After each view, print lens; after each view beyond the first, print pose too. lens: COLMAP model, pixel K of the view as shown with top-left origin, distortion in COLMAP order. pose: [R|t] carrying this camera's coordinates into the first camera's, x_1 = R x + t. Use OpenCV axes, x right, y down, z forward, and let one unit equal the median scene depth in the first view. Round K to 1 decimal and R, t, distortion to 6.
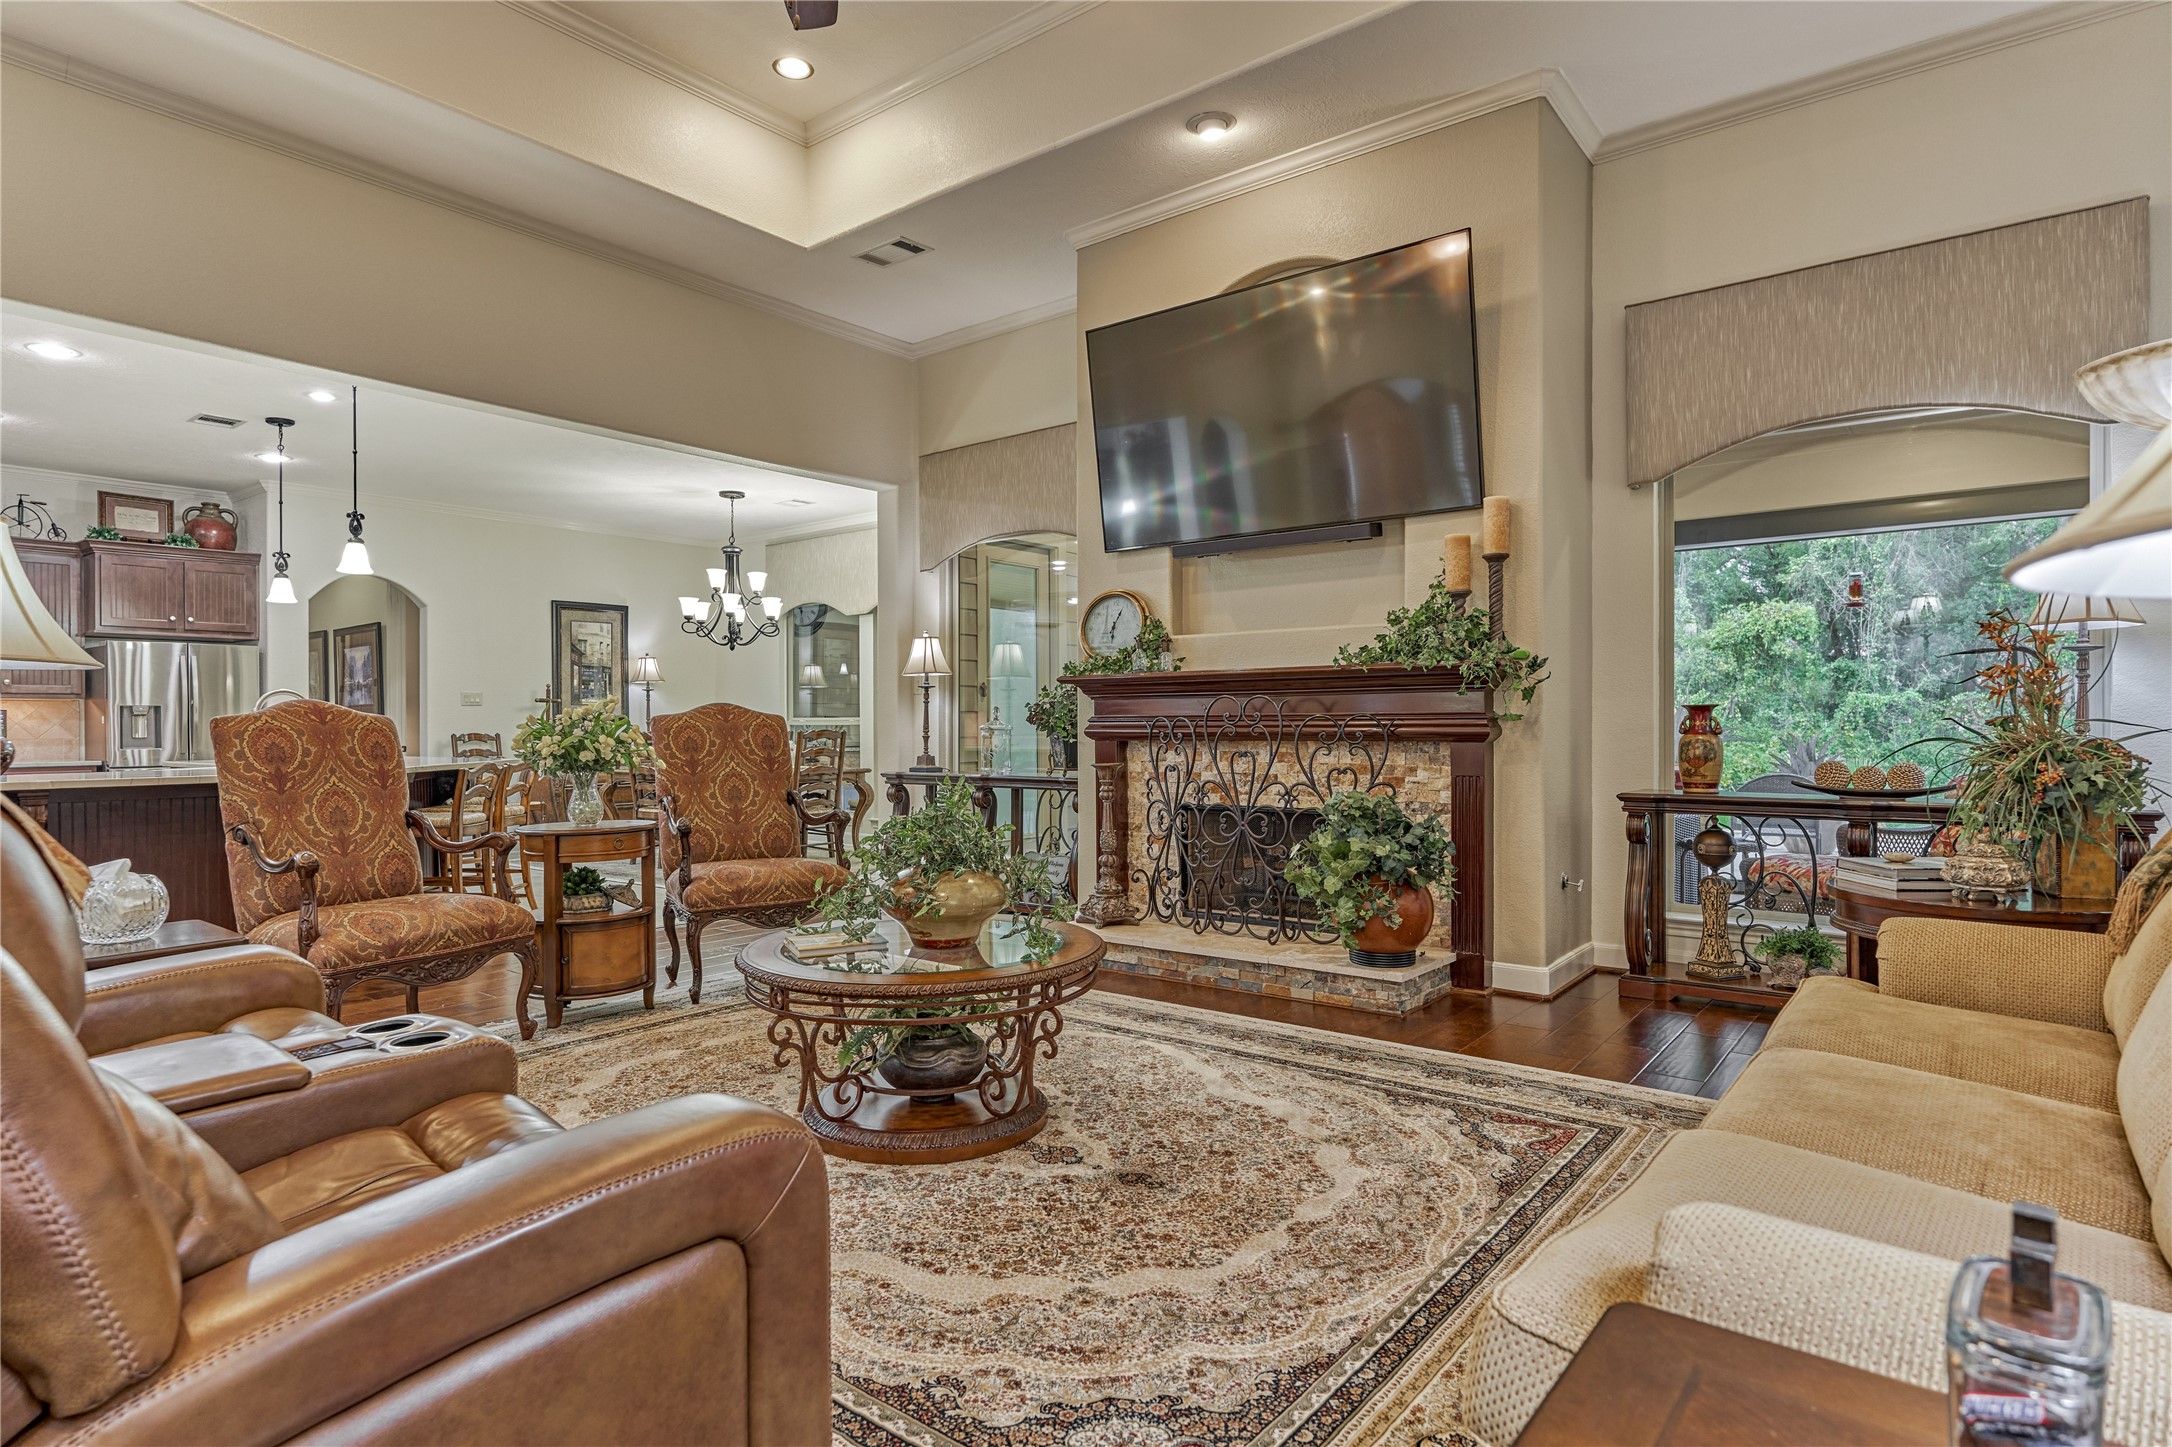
lens RADIAL K [[1157.0, 0, 1075.7], [0, 1157.0, 729.6], [0, 0, 1]] dist [-0.002407, 0.000203]
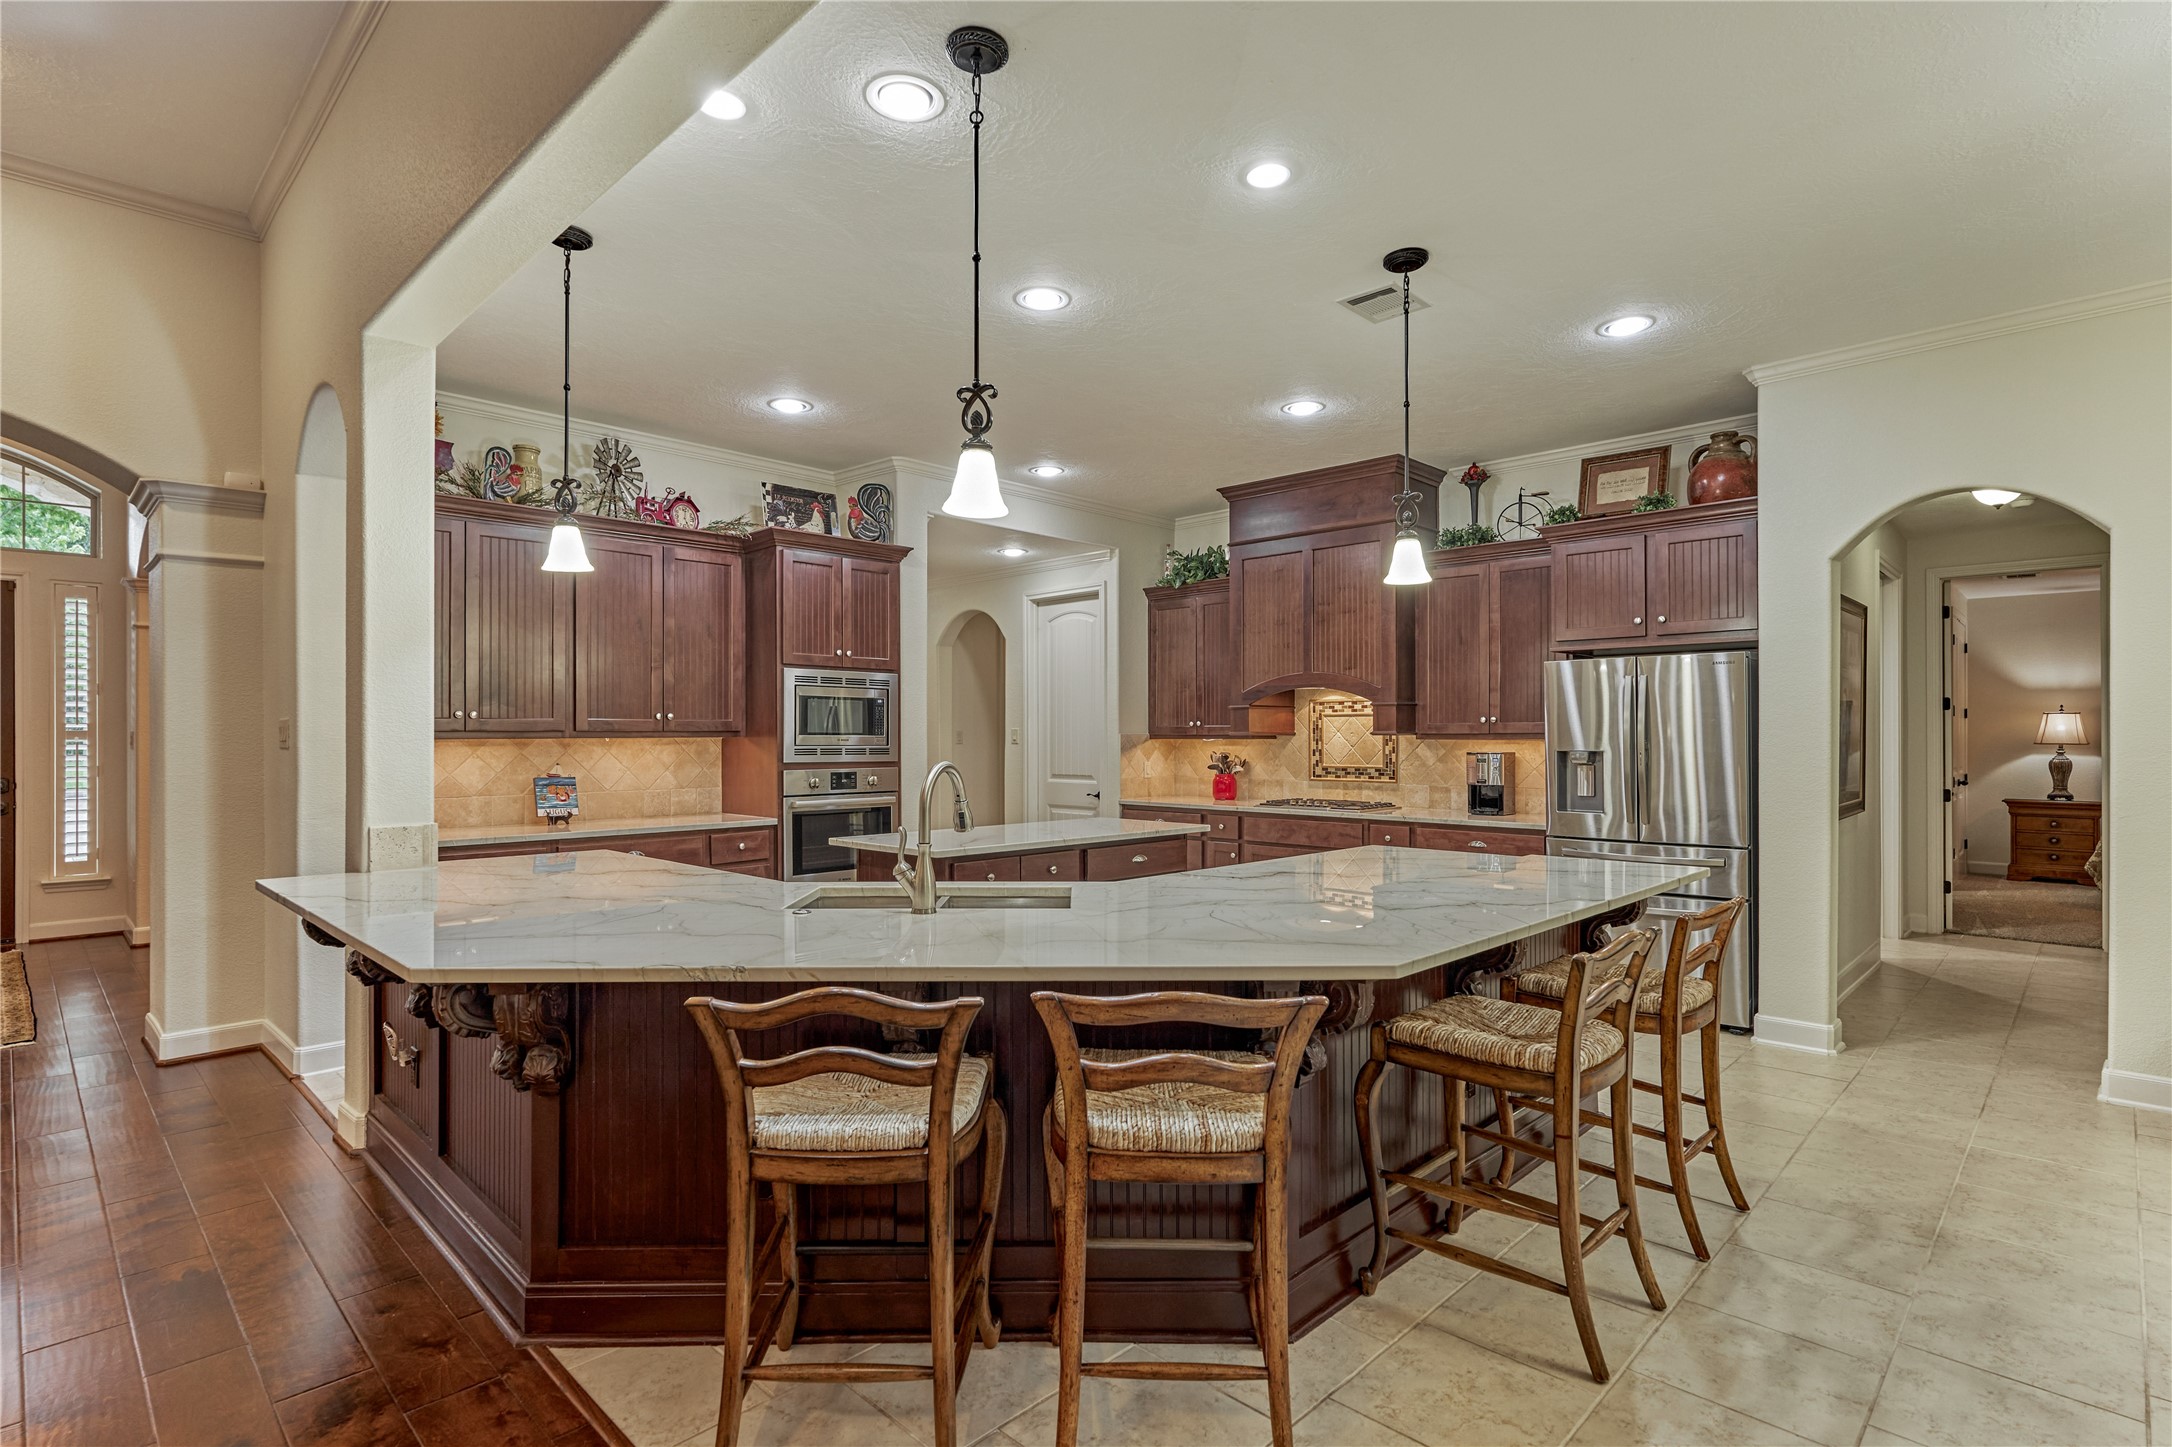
lens RADIAL K [[1038.4, 0, 1091.7], [0, 1038.4, 736.6], [0, 0, 1]] dist [-0.001145, -0.001299]
pose [[-0.095275, 0.013002, -0.995366, -0.142626], [-0.003483, 0.999904, 0.013395, -0.034588], [0.995445, 0.004743, -0.095220, 0.714879]]
